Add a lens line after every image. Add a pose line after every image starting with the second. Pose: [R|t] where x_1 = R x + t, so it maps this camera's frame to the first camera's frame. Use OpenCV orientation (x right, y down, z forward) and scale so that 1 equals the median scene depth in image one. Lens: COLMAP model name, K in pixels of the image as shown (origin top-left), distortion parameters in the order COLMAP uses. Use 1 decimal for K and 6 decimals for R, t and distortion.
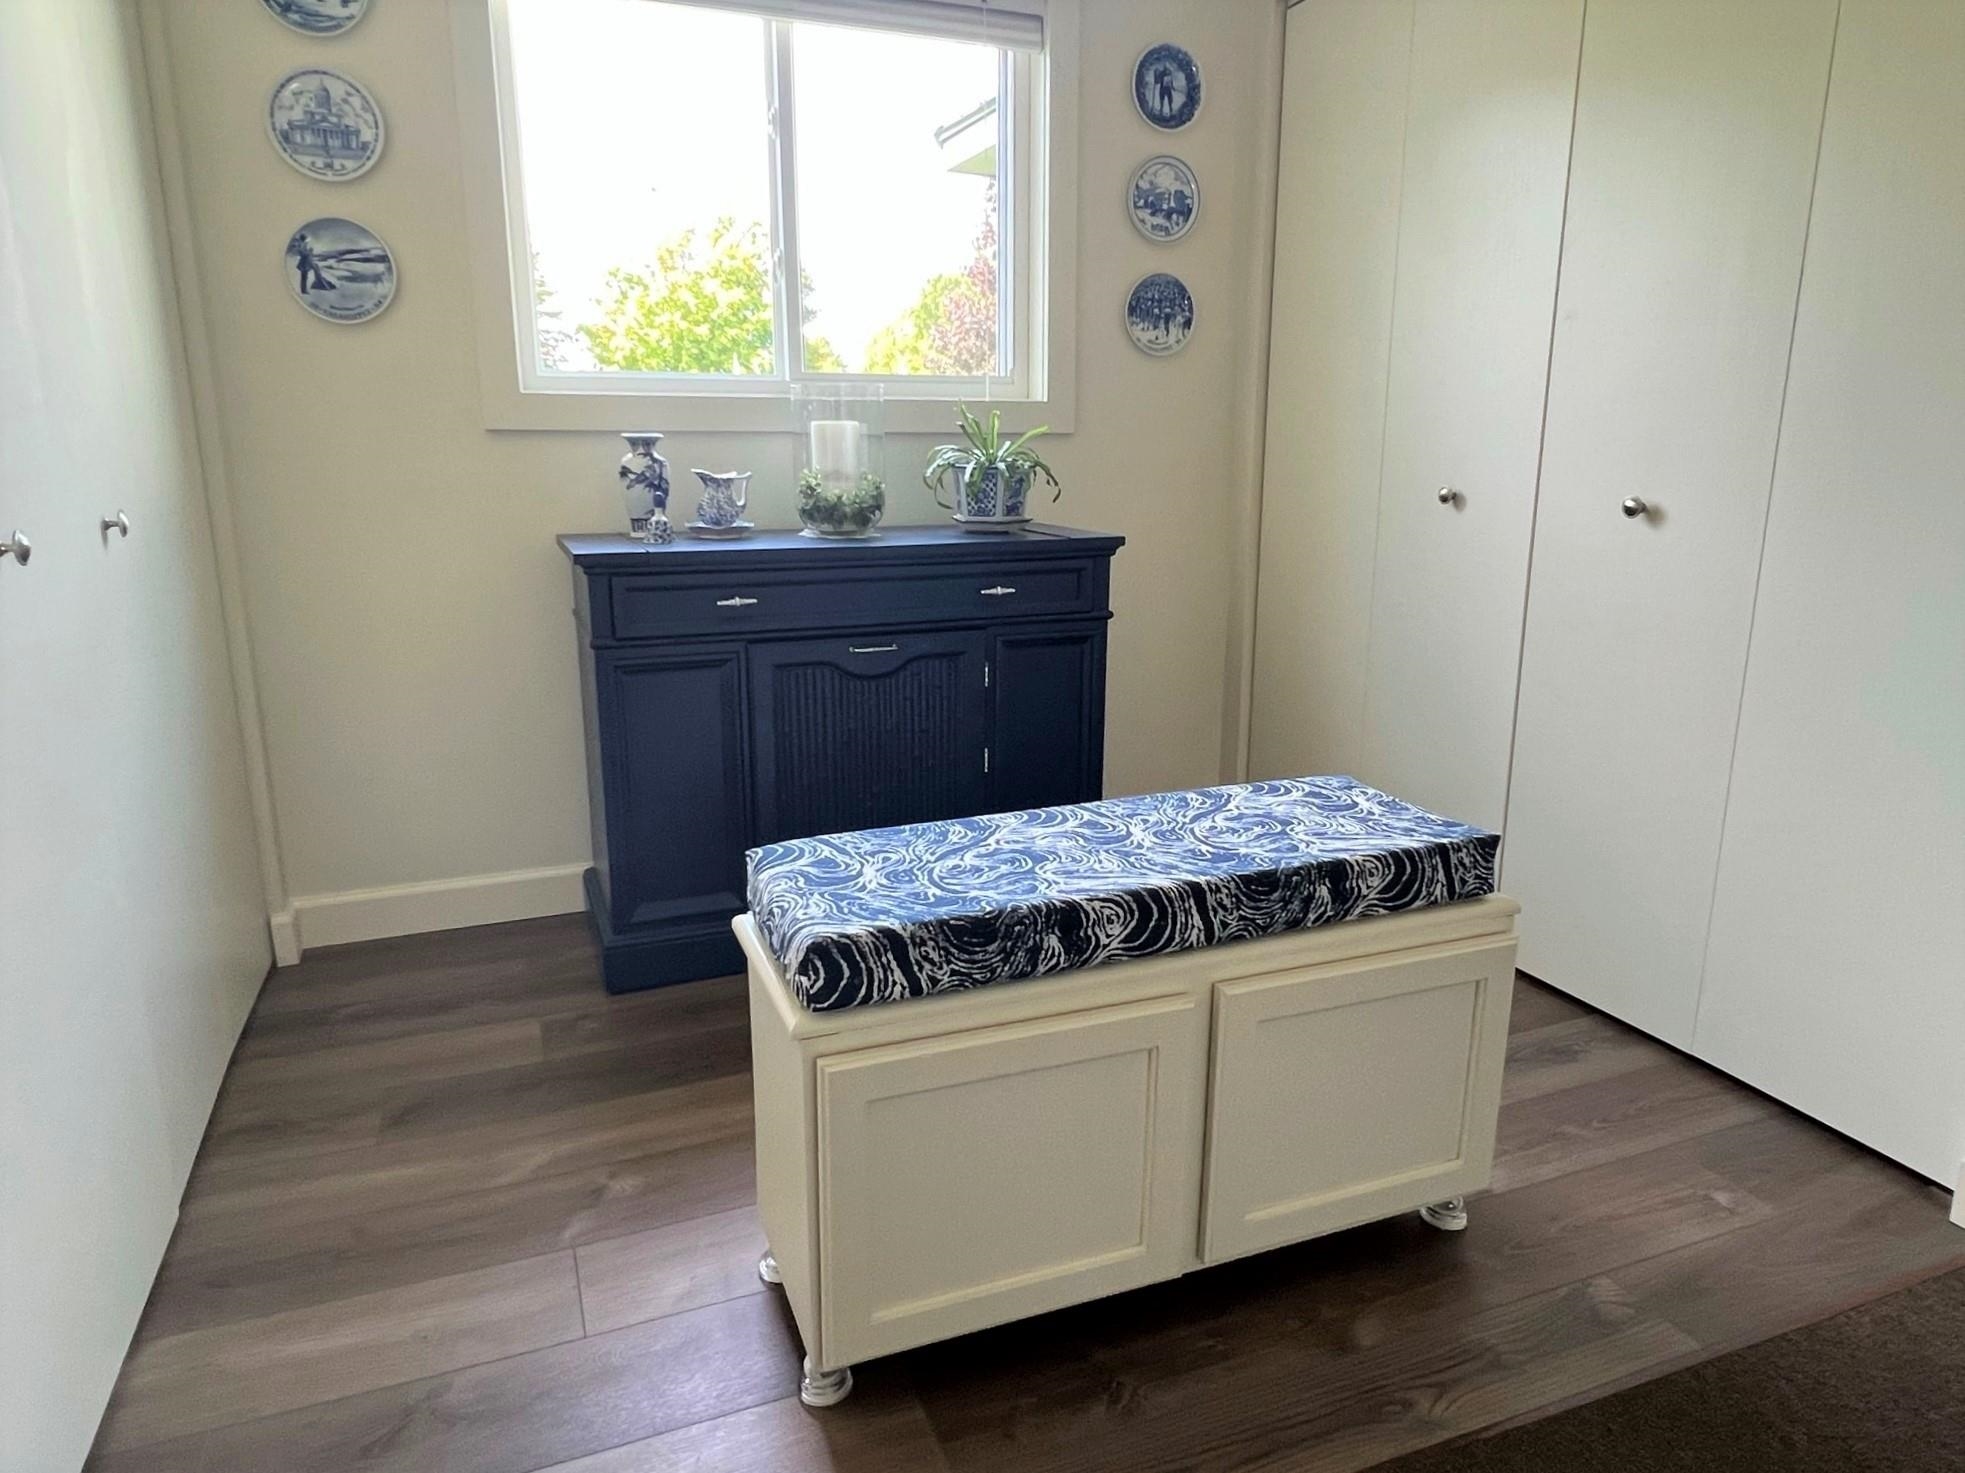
lens RADIAL K [[1137.7, 0, 983.4], [0, 1137.7, 773.3], [0, 0, 1]] dist [0.000391, -0.000805]
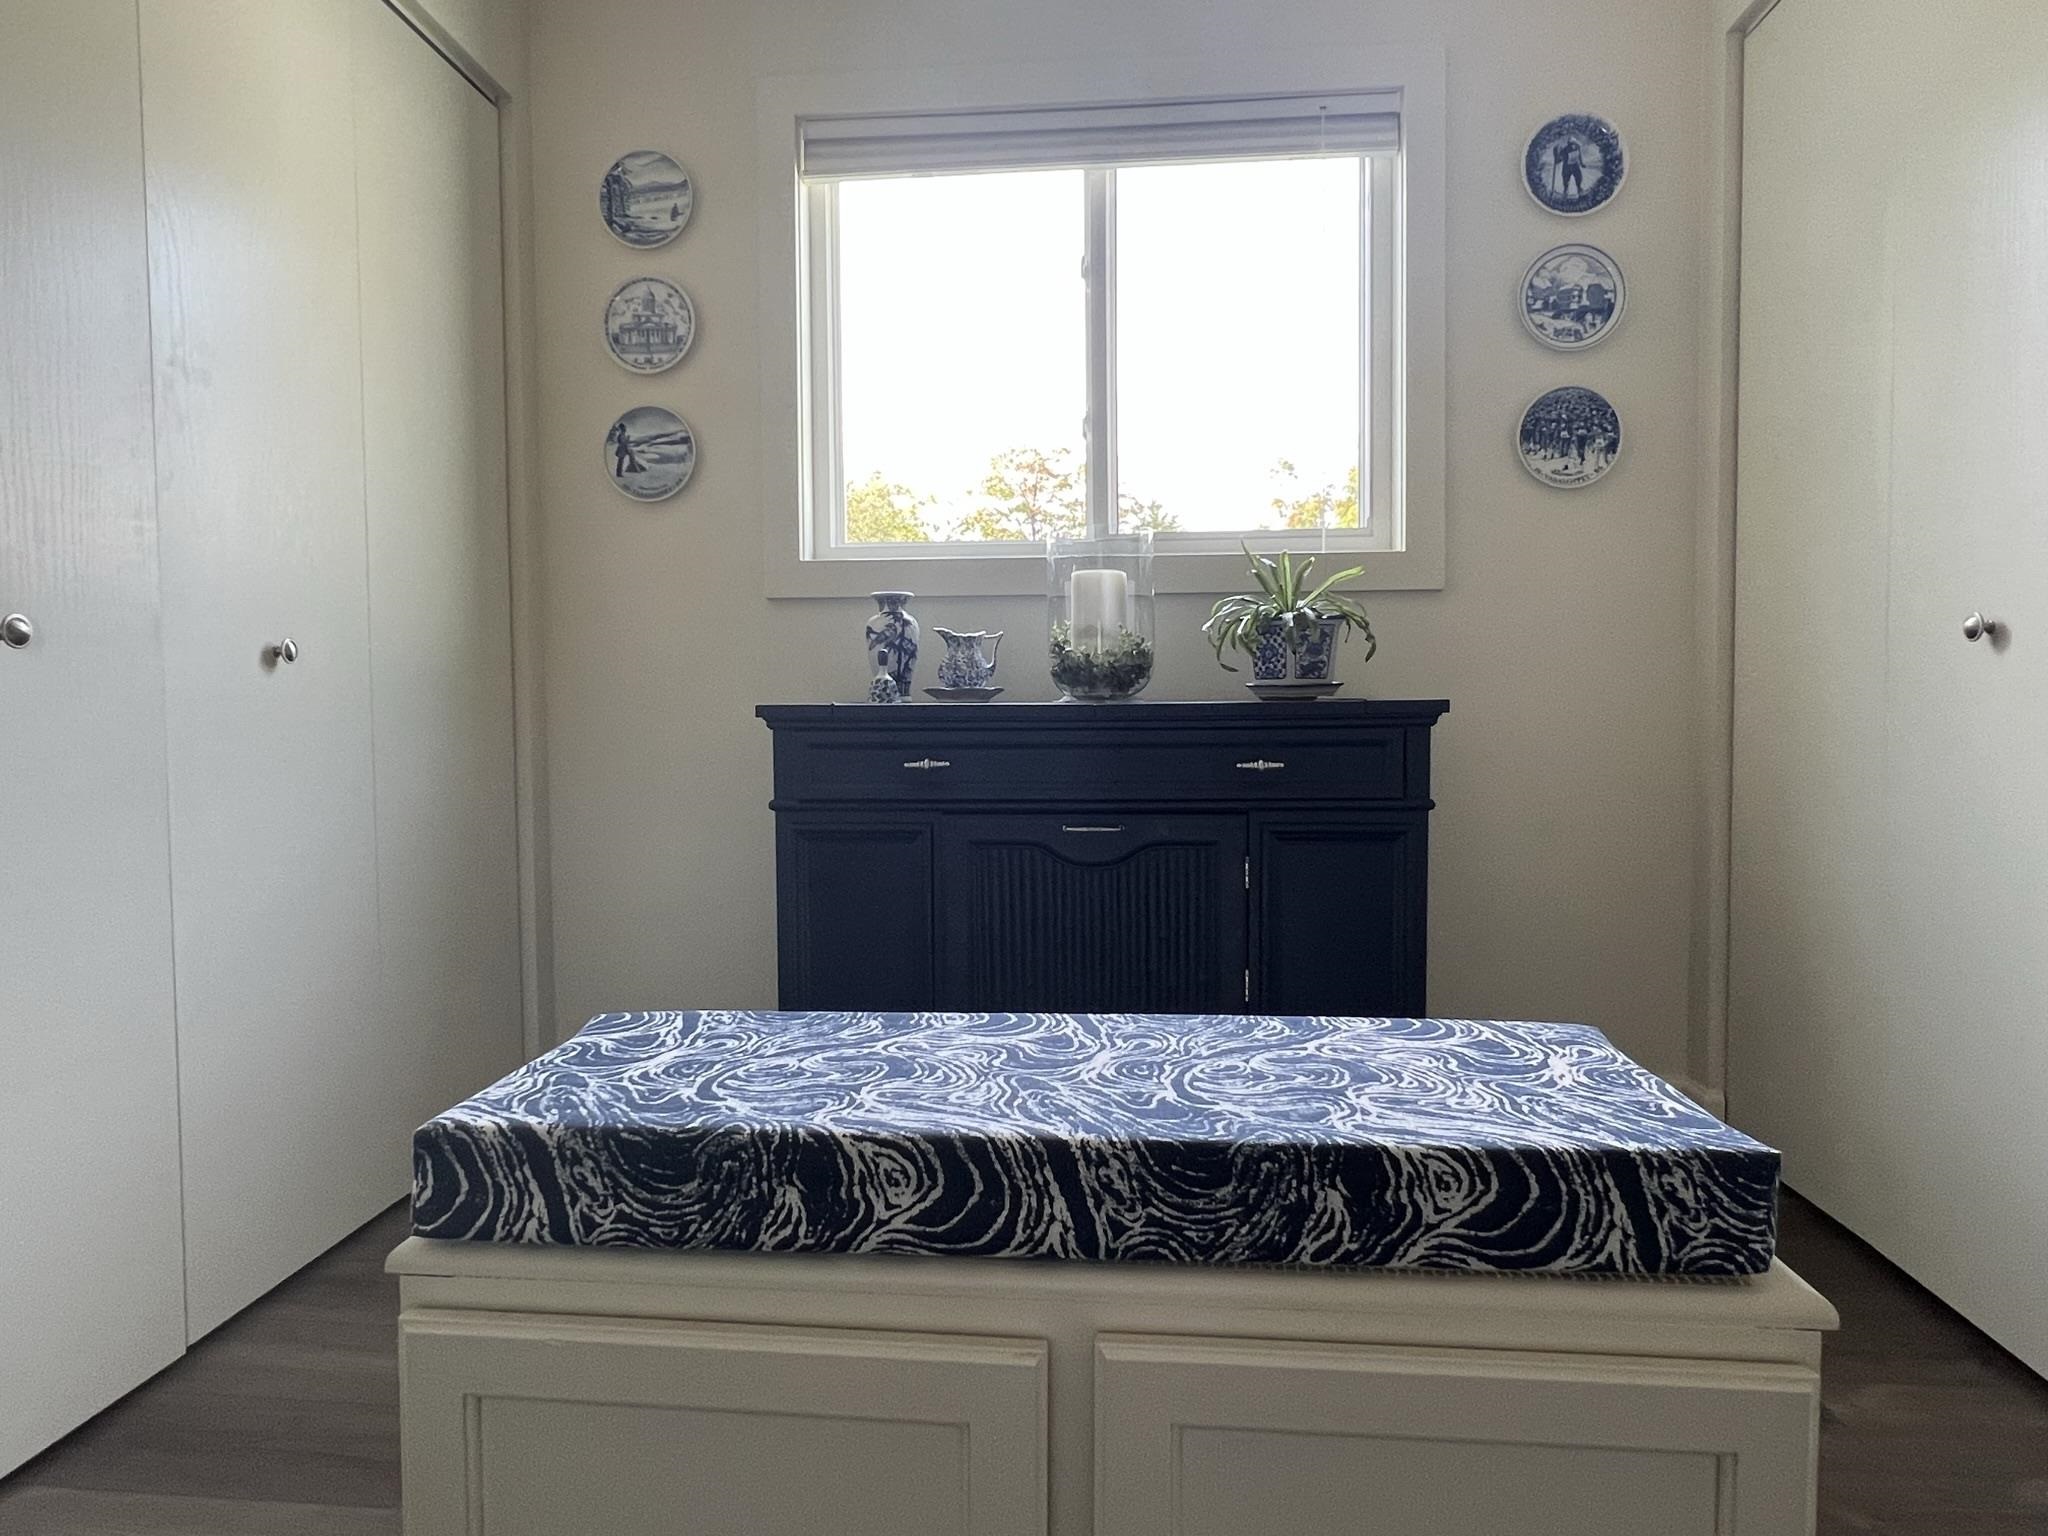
lens RADIAL K [[1185.8, 0, 1024.9], [0, 1185.8, 806.3], [0, 0, 1]] dist [0.000391, -0.000805]
pose [[0.901052, 0.031748, -0.432548, 0.344134], [-0.110627, 0.981152, -0.158435, 0.021457], [0.419366, 0.190610, 0.887581, 0.341897]]
